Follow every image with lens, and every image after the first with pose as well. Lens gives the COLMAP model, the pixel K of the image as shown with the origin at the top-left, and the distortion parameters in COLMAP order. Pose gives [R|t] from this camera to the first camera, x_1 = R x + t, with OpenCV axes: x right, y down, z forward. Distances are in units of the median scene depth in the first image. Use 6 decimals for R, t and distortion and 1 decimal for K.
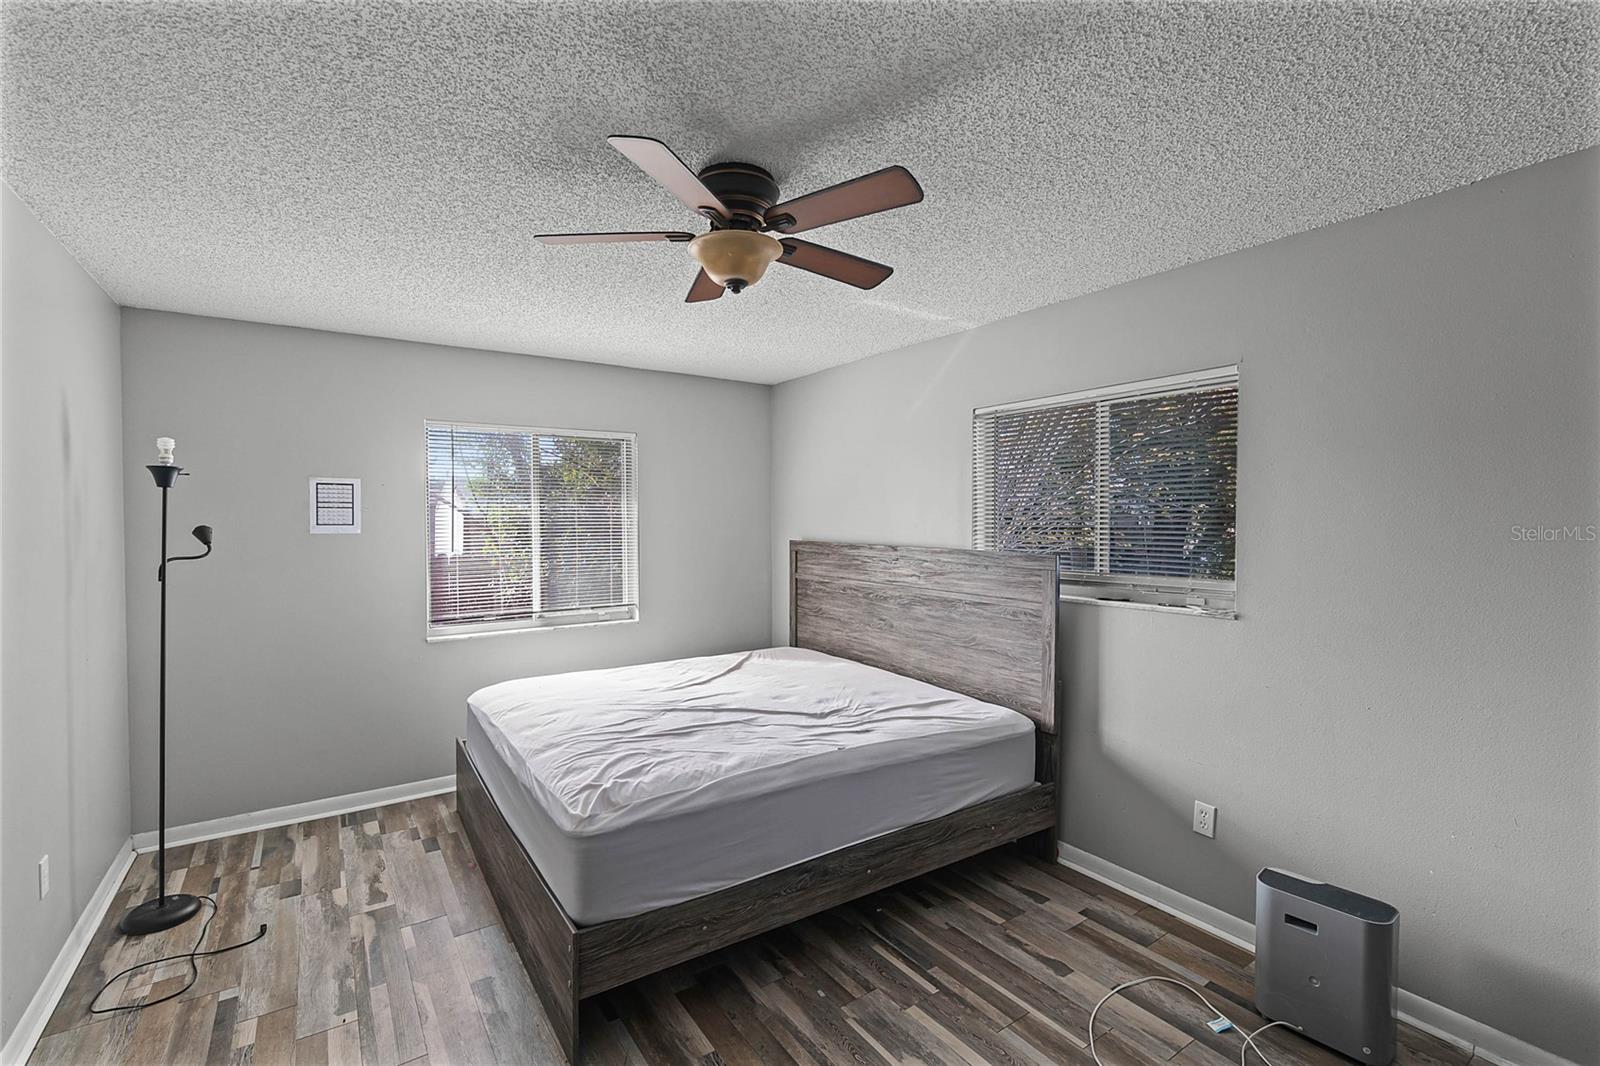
lens RADIAL K [[693.7, 0, 810.3], [0, 693.7, 531.0], [0, 0, 1]] dist [0.003161, 0.000365]
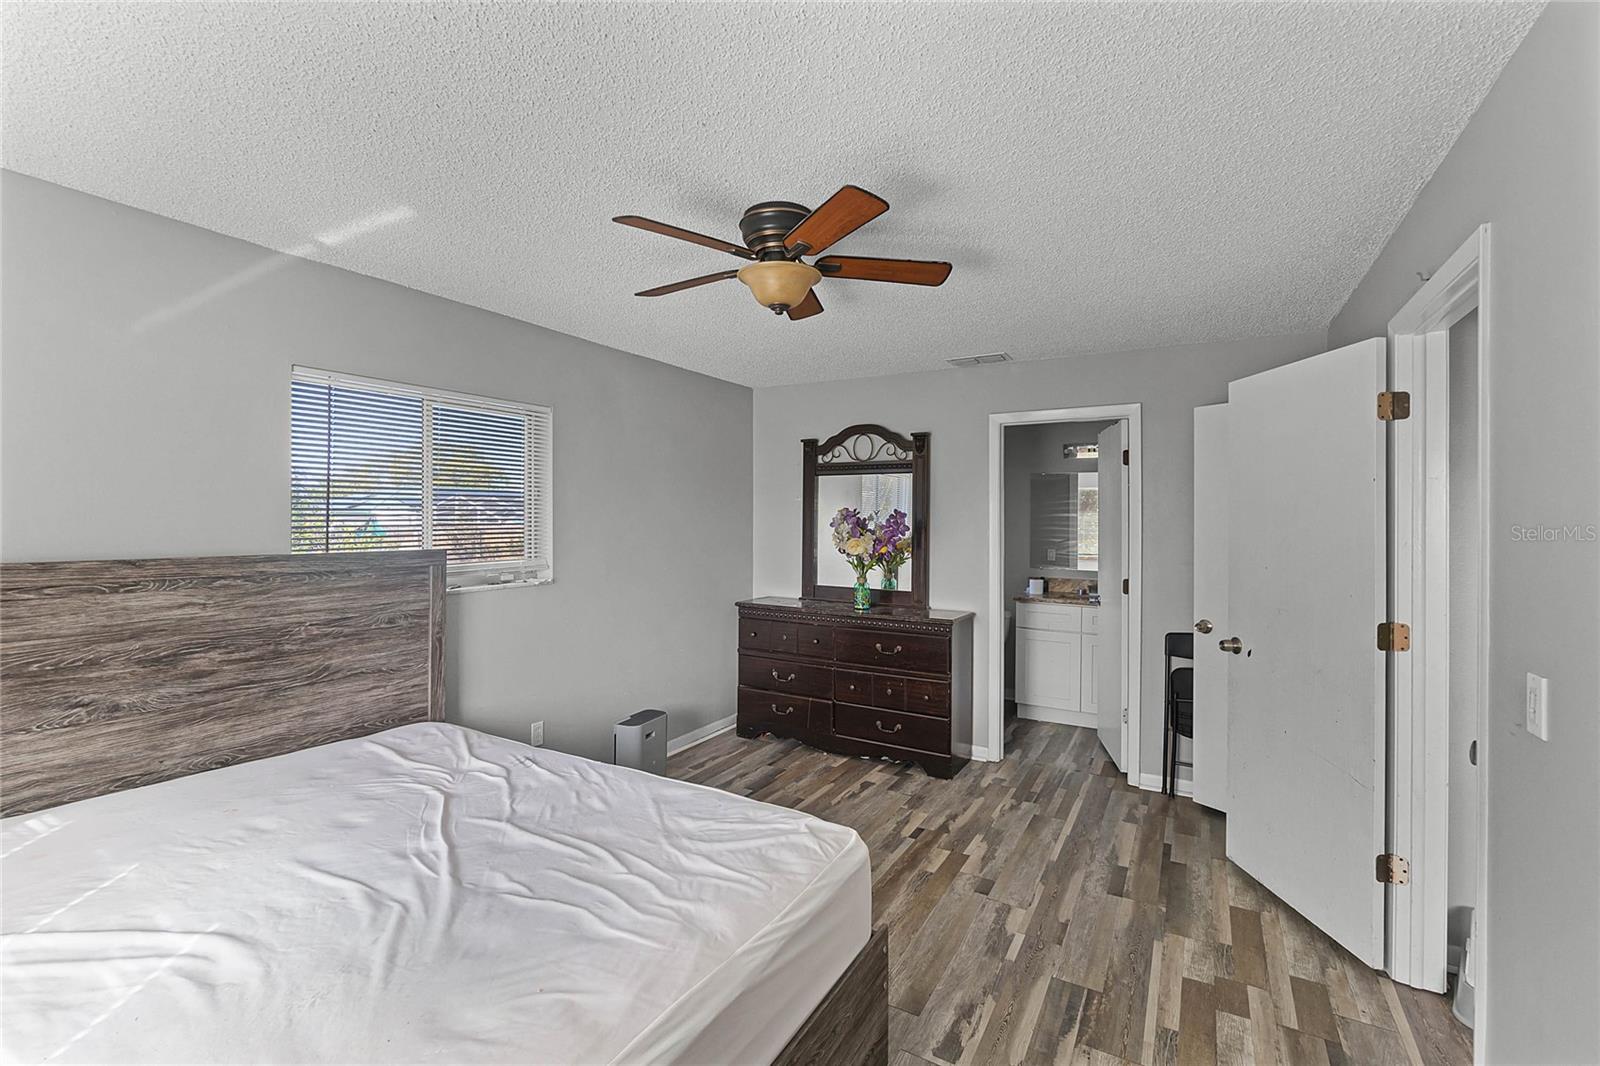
lens RADIAL K [[693.7, 0, 807.7], [0, 693.7, 523.5], [0, 0, 1]] dist [0.003161, 0.000365]
pose [[-0.402994, -0.034428, 0.914555, -0.700702], [-0.010490, 0.999400, 0.033000, -0.037120], [-0.915142, 0.003706, -0.403114, 0.846426]]
